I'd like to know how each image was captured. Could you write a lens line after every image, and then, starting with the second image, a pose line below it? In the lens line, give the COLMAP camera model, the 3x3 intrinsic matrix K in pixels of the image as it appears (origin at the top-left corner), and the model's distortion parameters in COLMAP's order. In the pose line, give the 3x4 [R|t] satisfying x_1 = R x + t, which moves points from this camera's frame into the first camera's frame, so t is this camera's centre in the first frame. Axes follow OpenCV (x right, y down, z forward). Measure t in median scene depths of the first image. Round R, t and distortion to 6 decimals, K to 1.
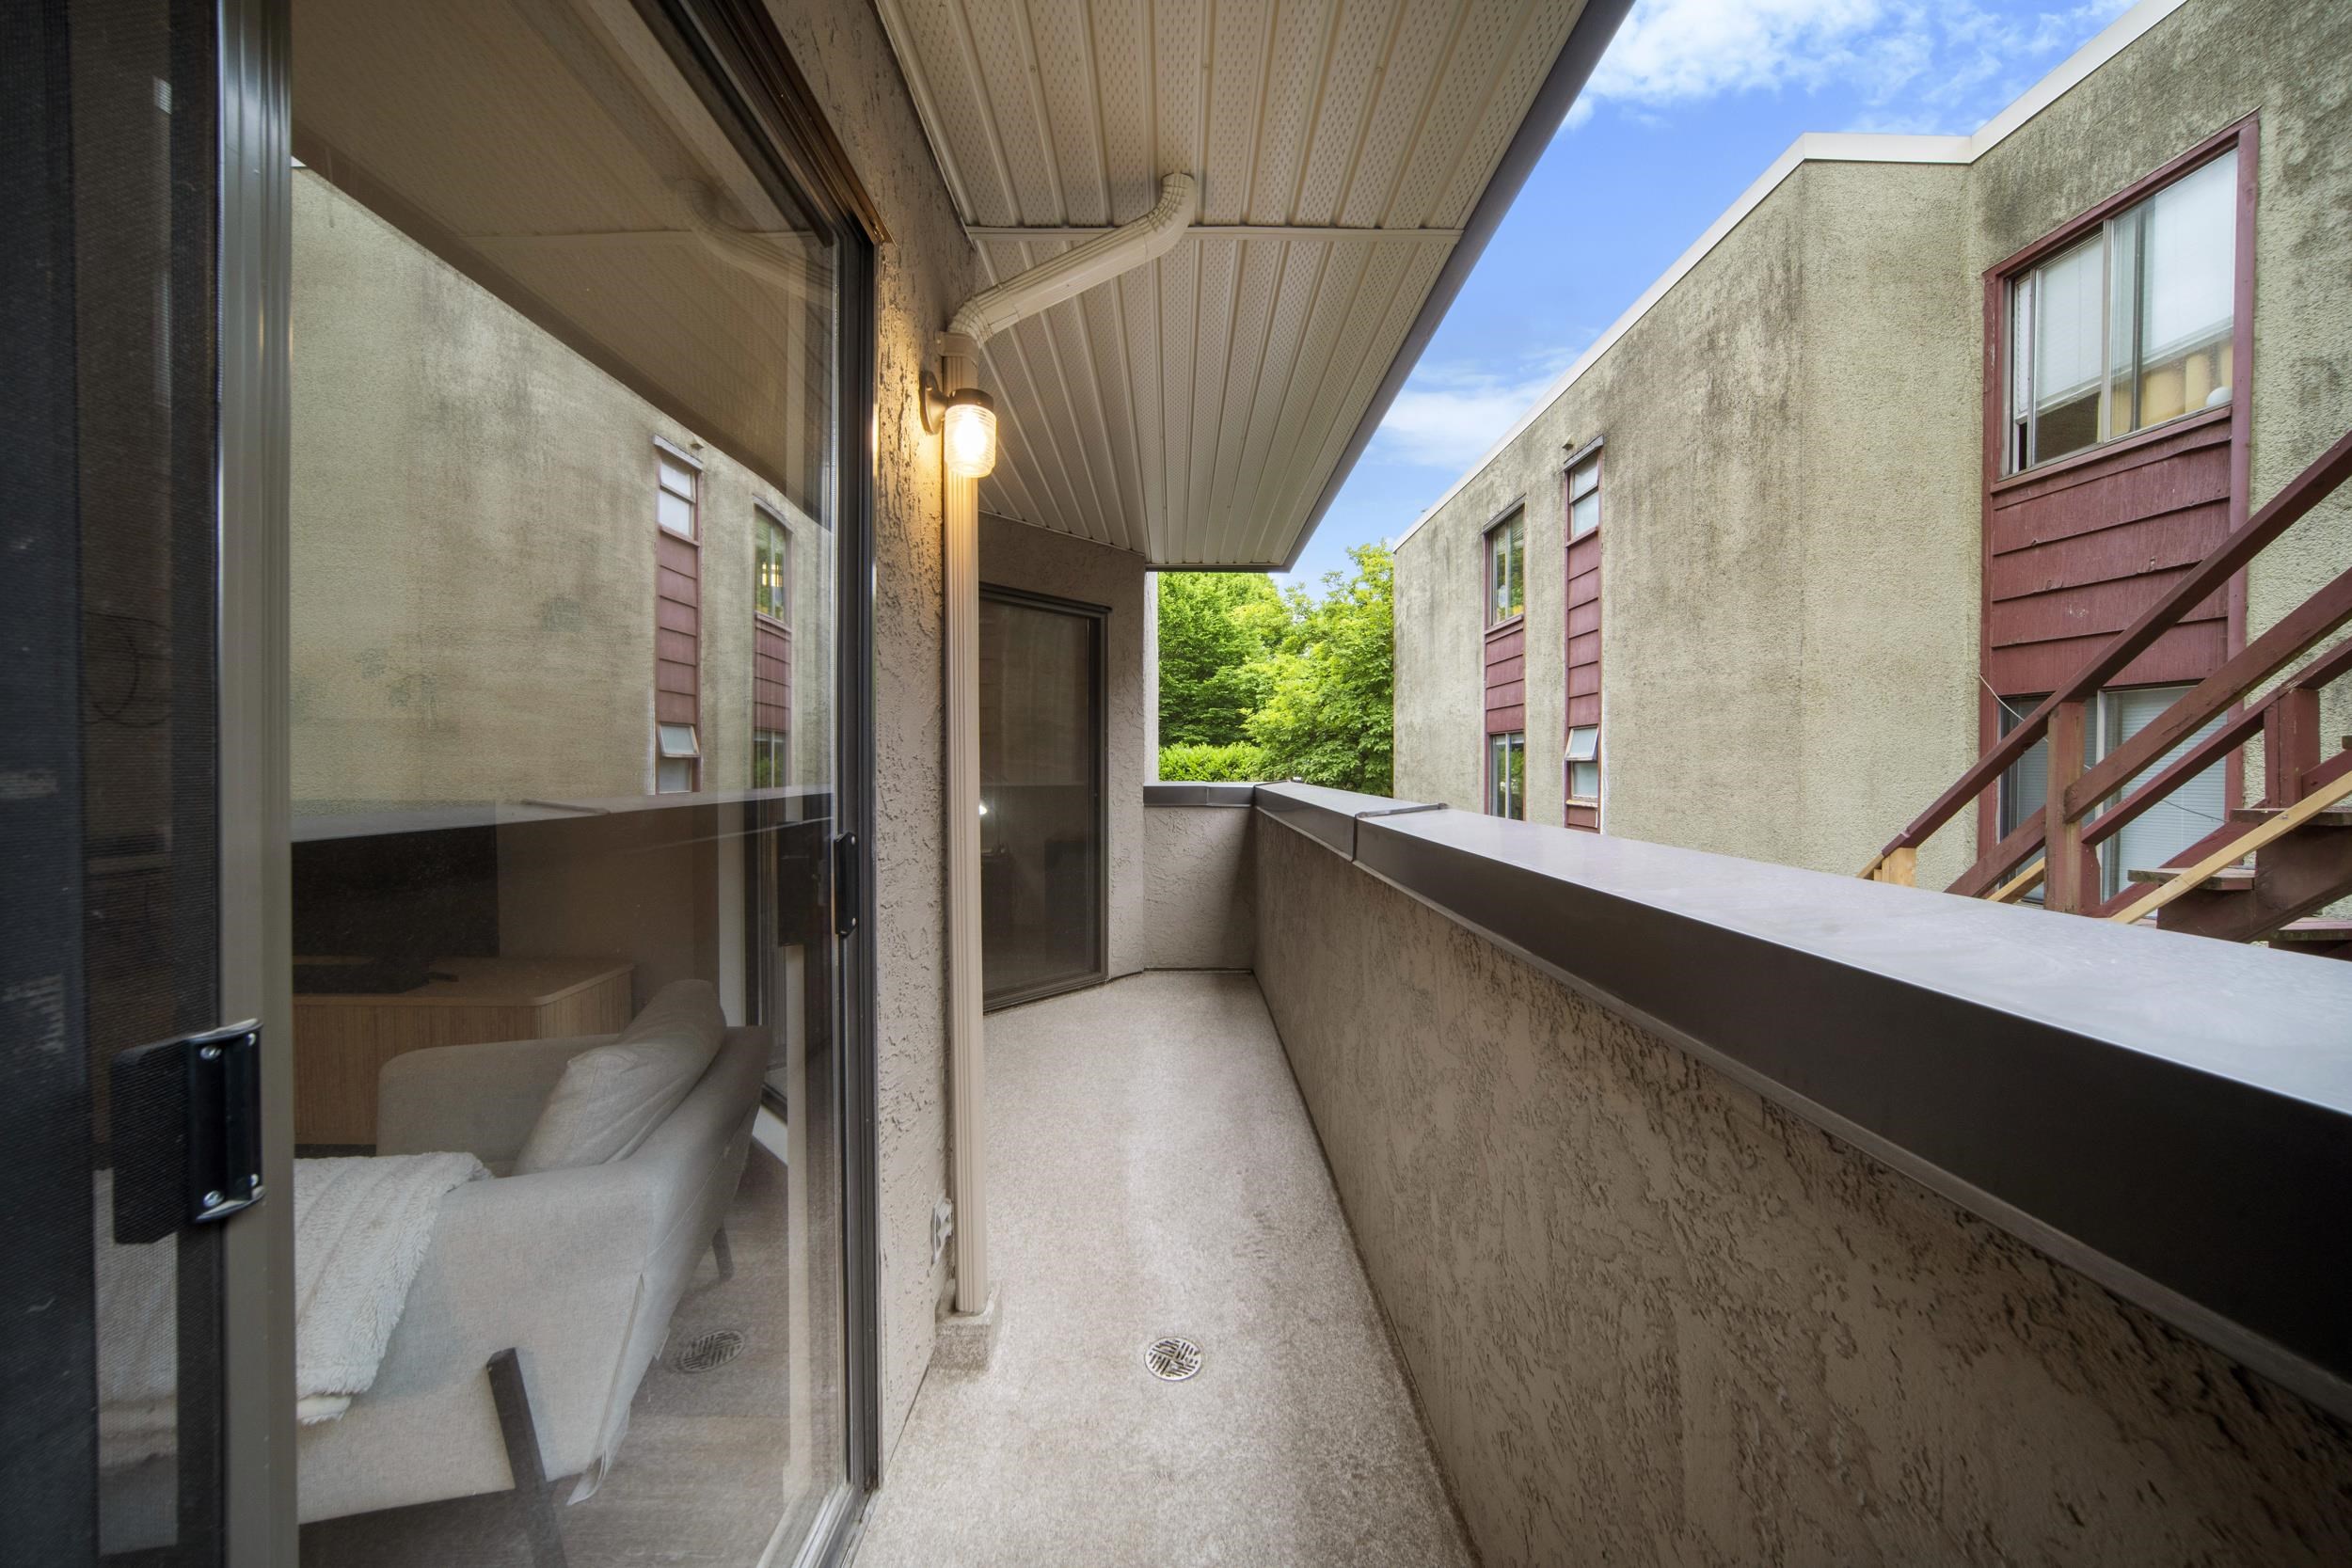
lens RADIAL K [[814.2, 0, 1172.7], [0, 814.2, 779.1], [0, 0, 1]] dist [-0.029905, 0.007370]
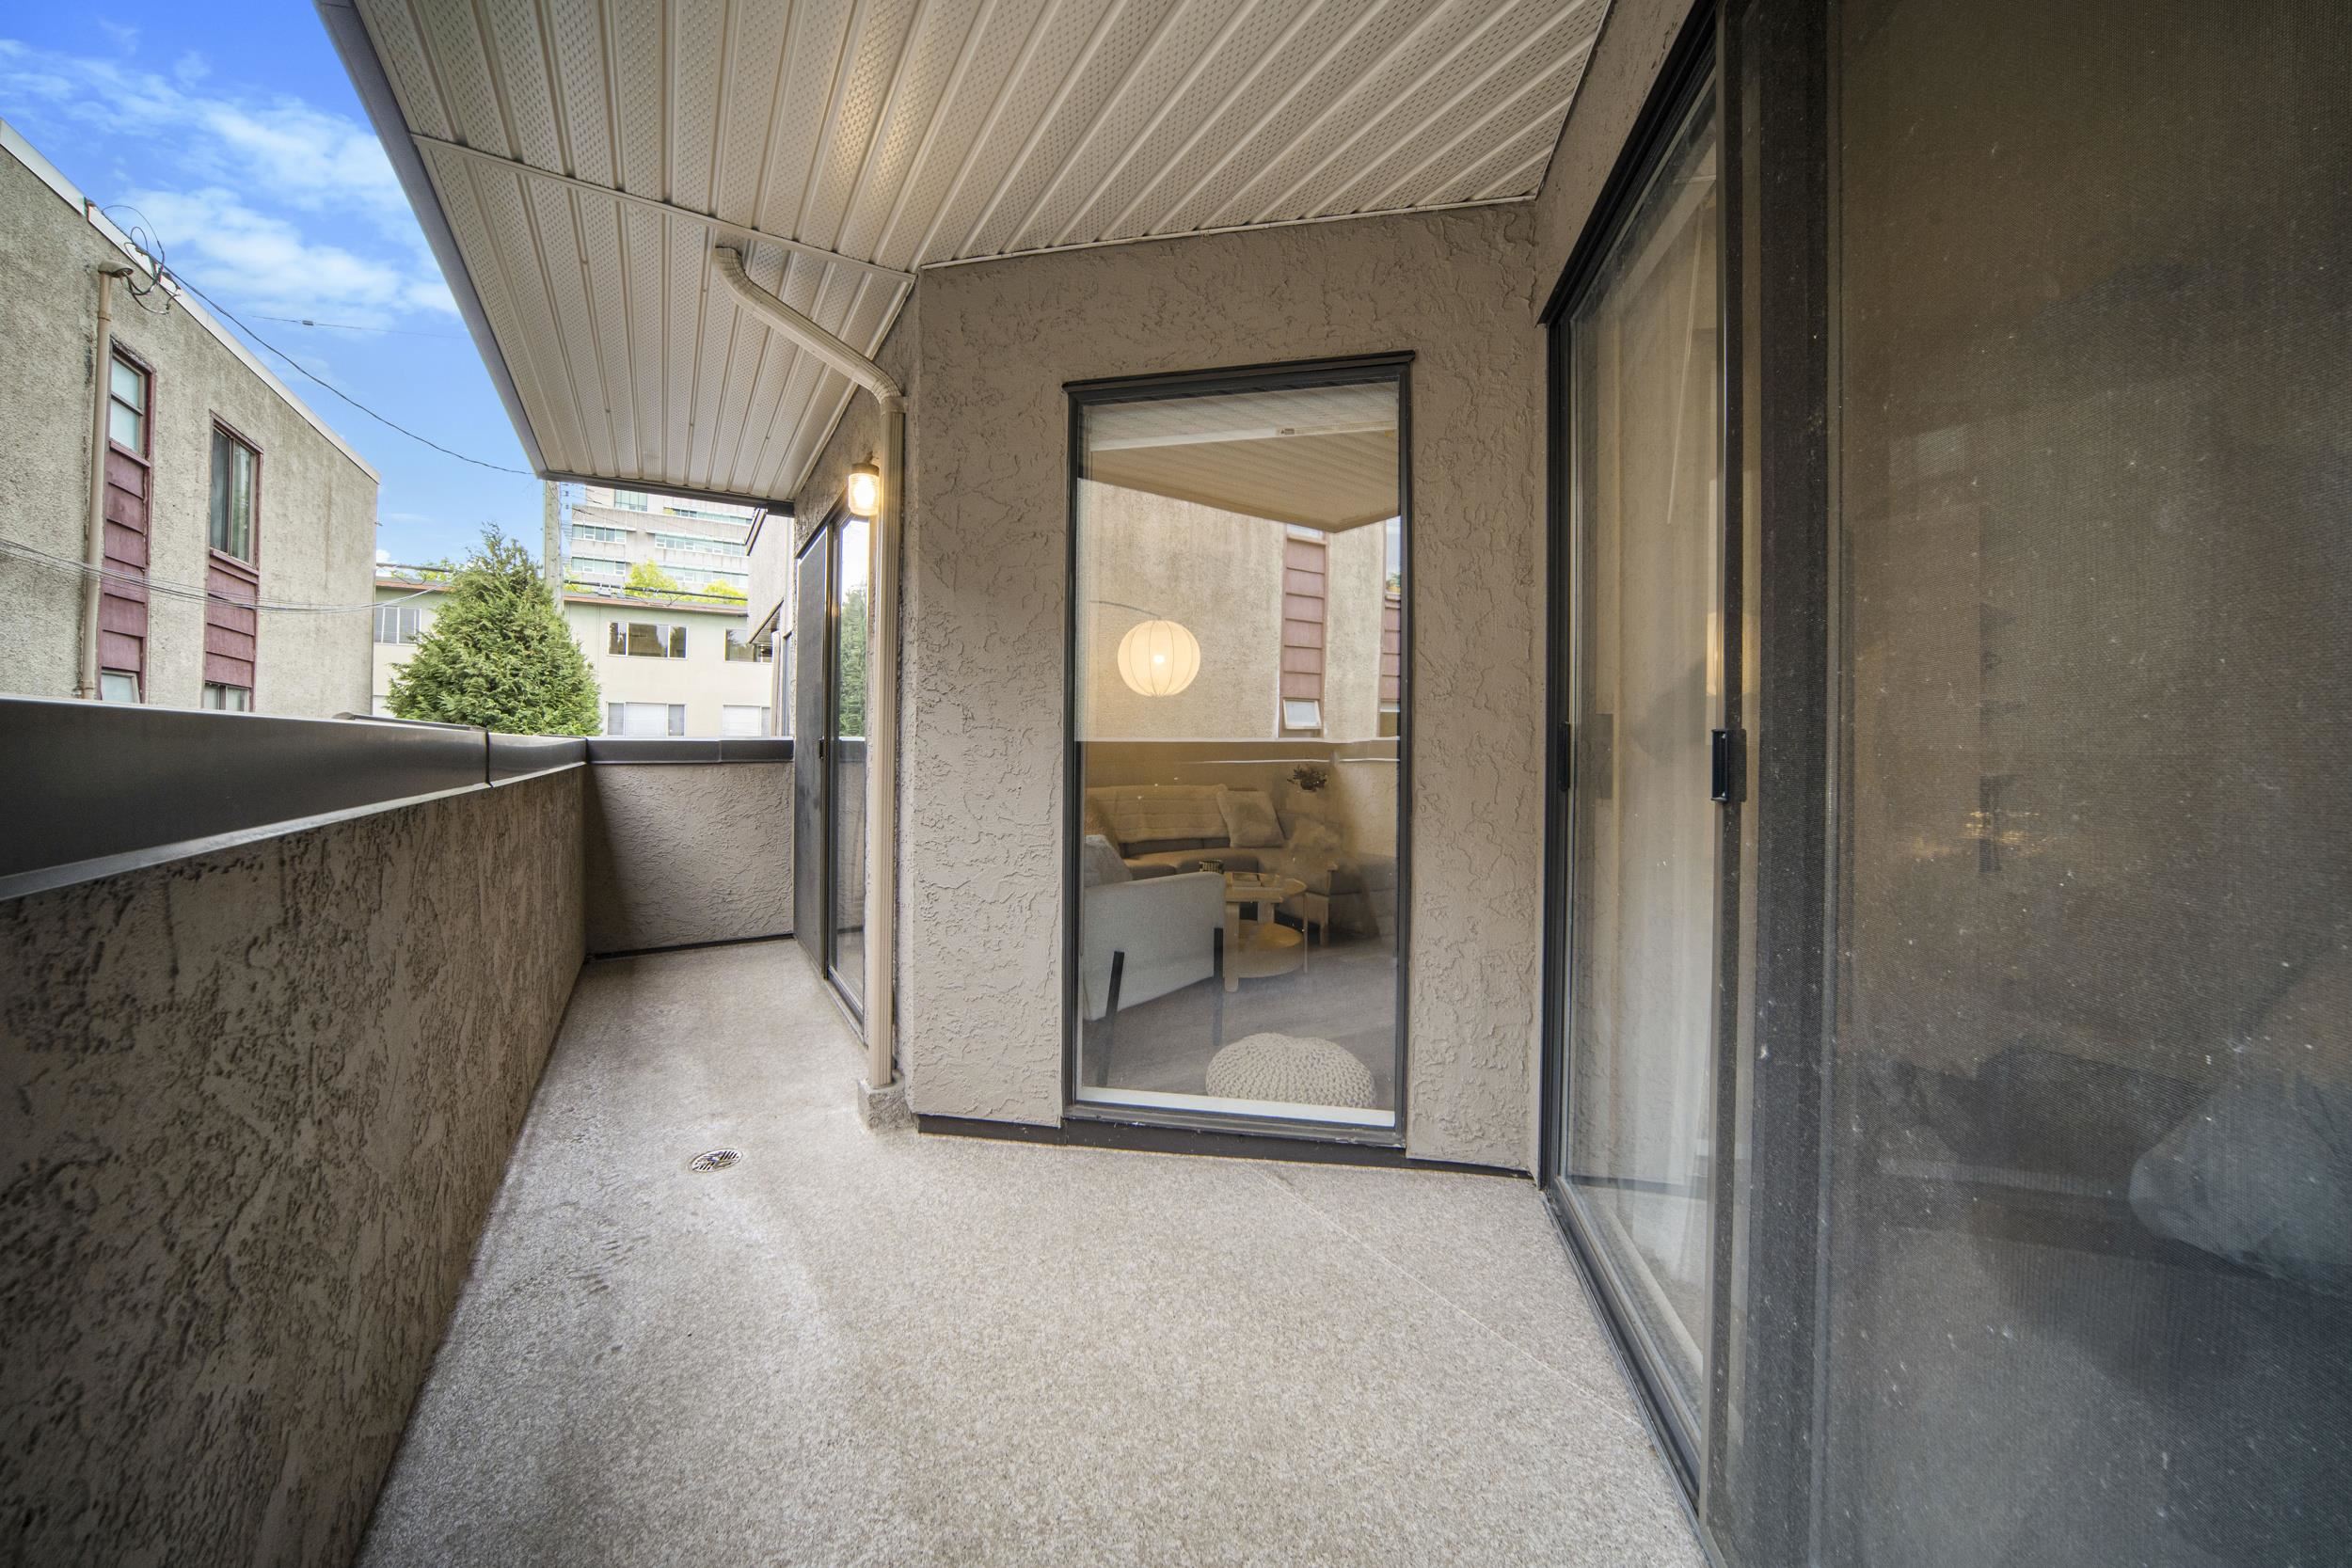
lens RADIAL K [[830.3, 0, 1144.0], [0, 830.3, 759.6], [0, 0, 1]] dist [-0.001095, -0.000011]
pose [[-0.862239, 0.005214, -0.506476, 0.029455], [-0.010960, 0.999521, 0.028950, 0.019426], [0.506384, 0.030513, -0.861768, 0.931401]]
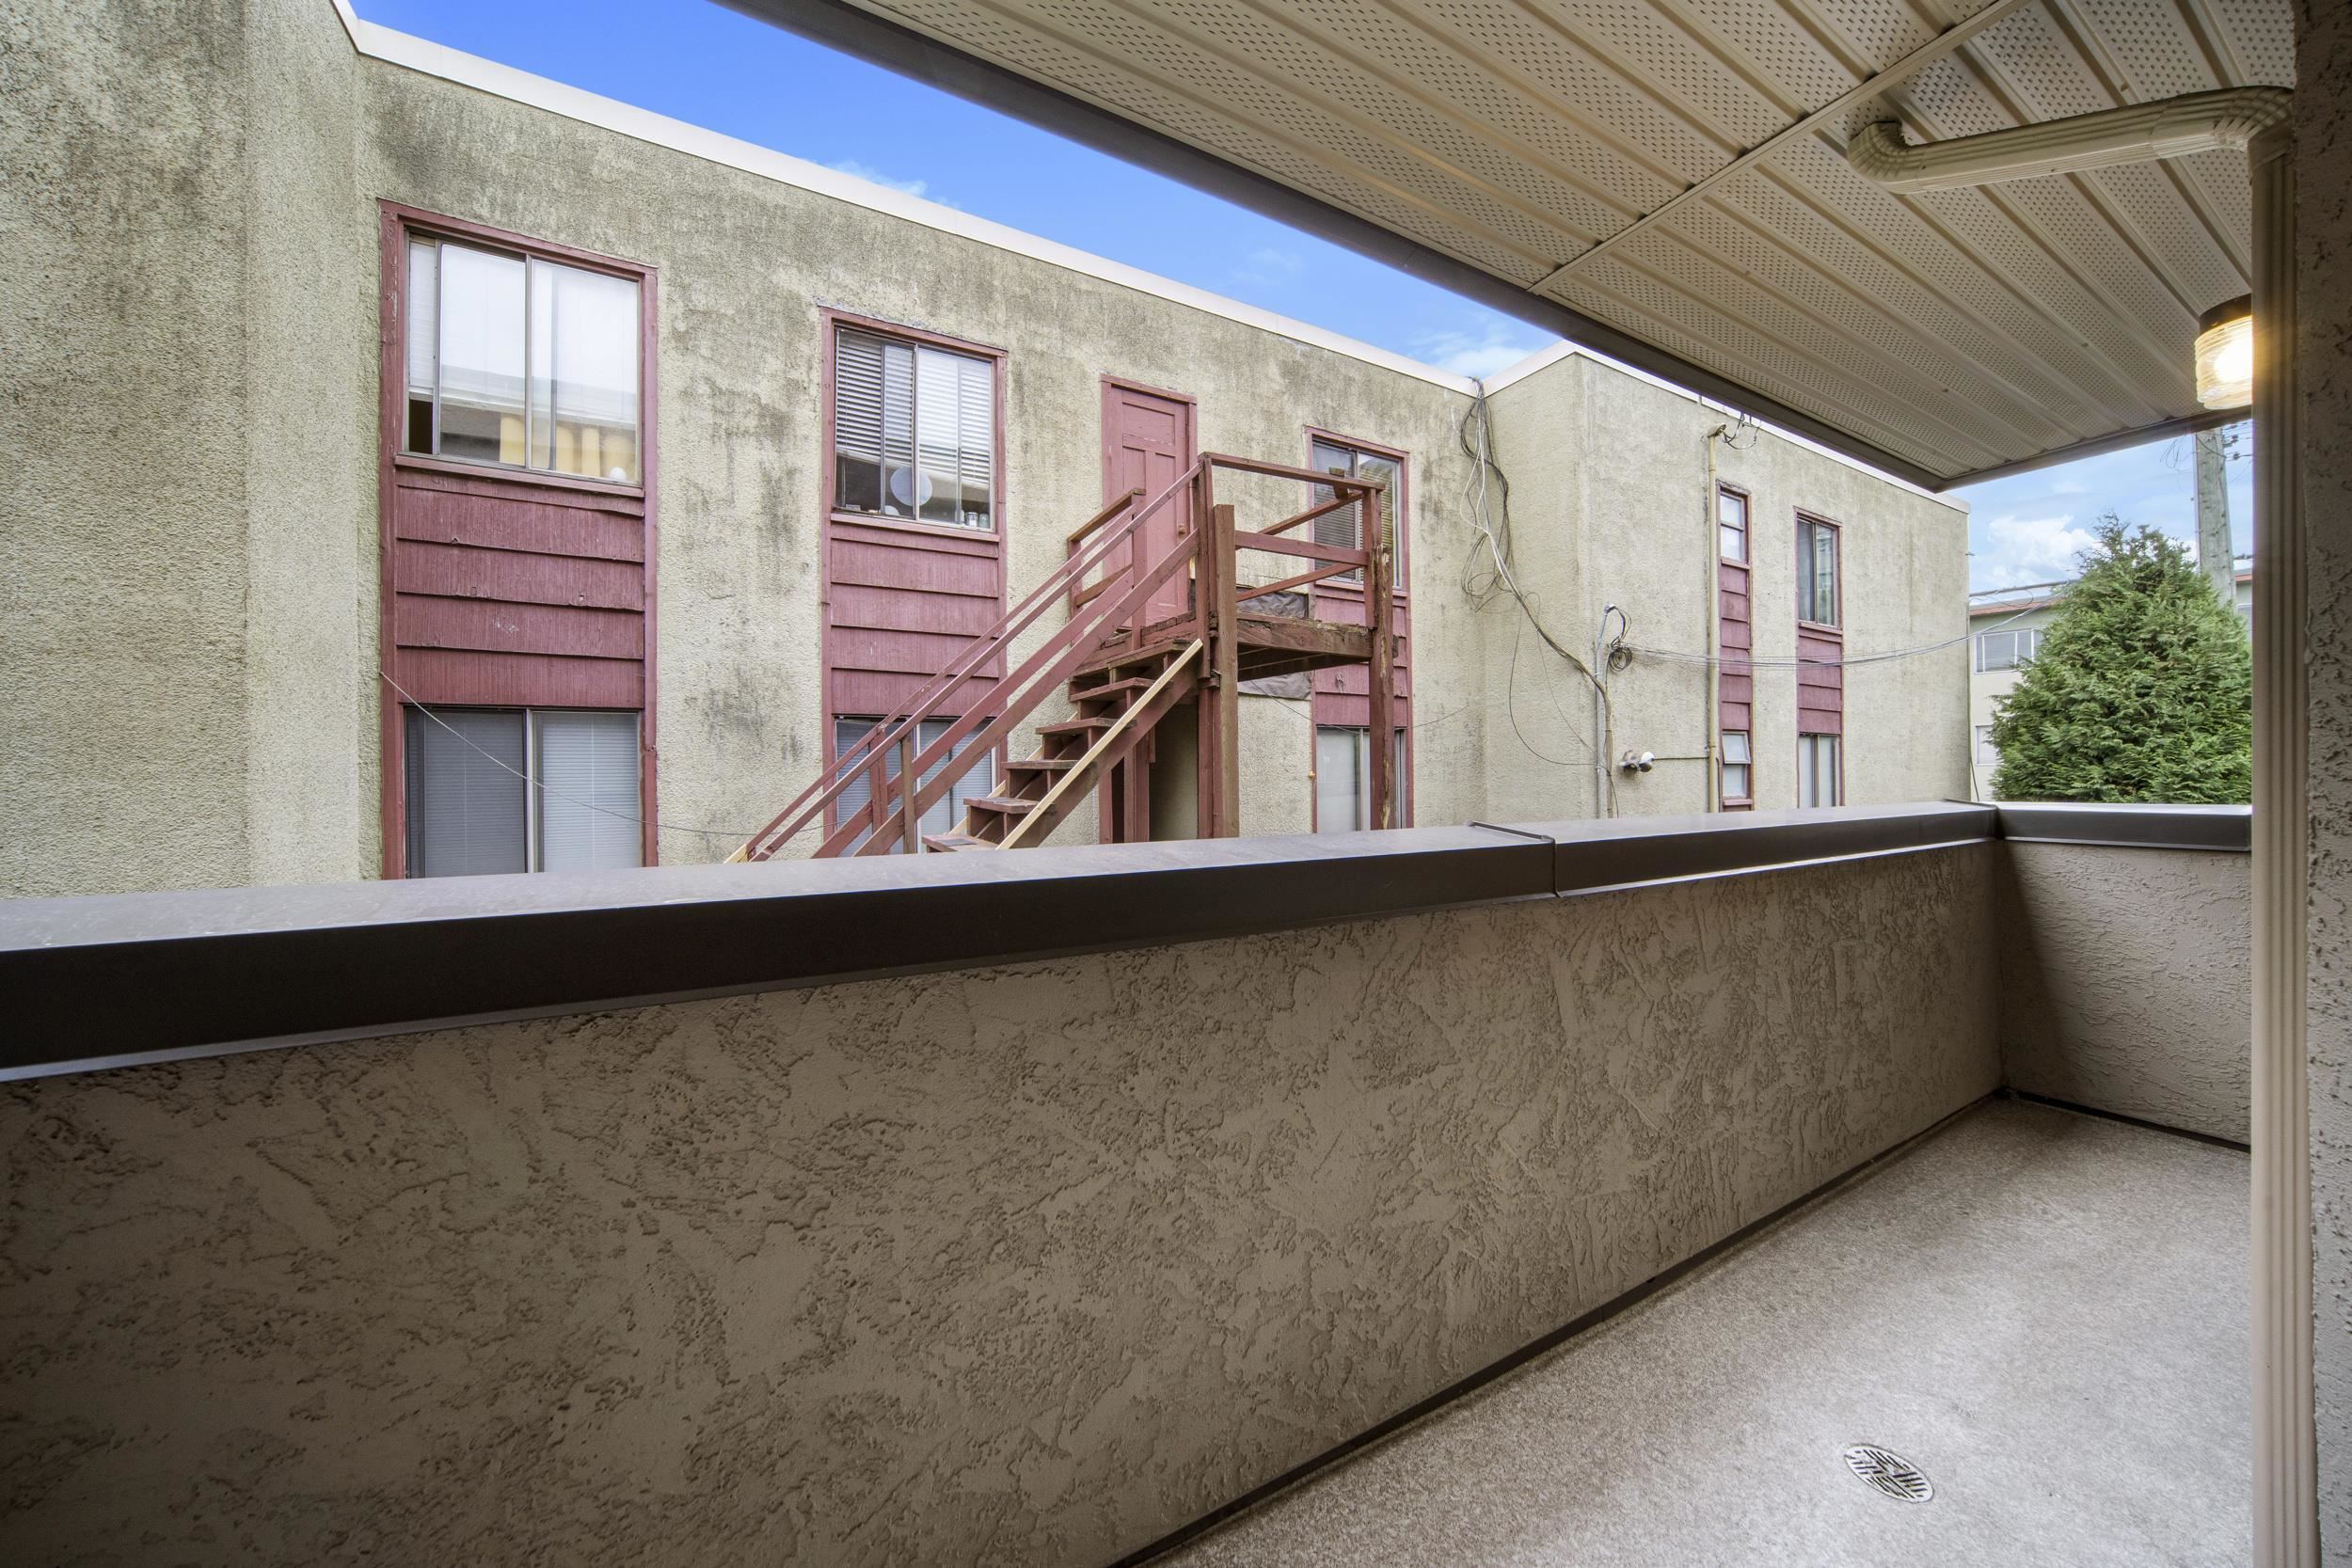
lens RADIAL K [[814.2, 0, 1172.7], [0, 814.2, 779.1], [0, 0, 1]] dist [-0.029905, 0.007370]
pose [[-0.482158, -0.000701, 0.876084, -0.140259], [0.022622, 0.999656, 0.013251, -0.015778], [-0.875792, 0.026208, -0.481976, 0.784317]]
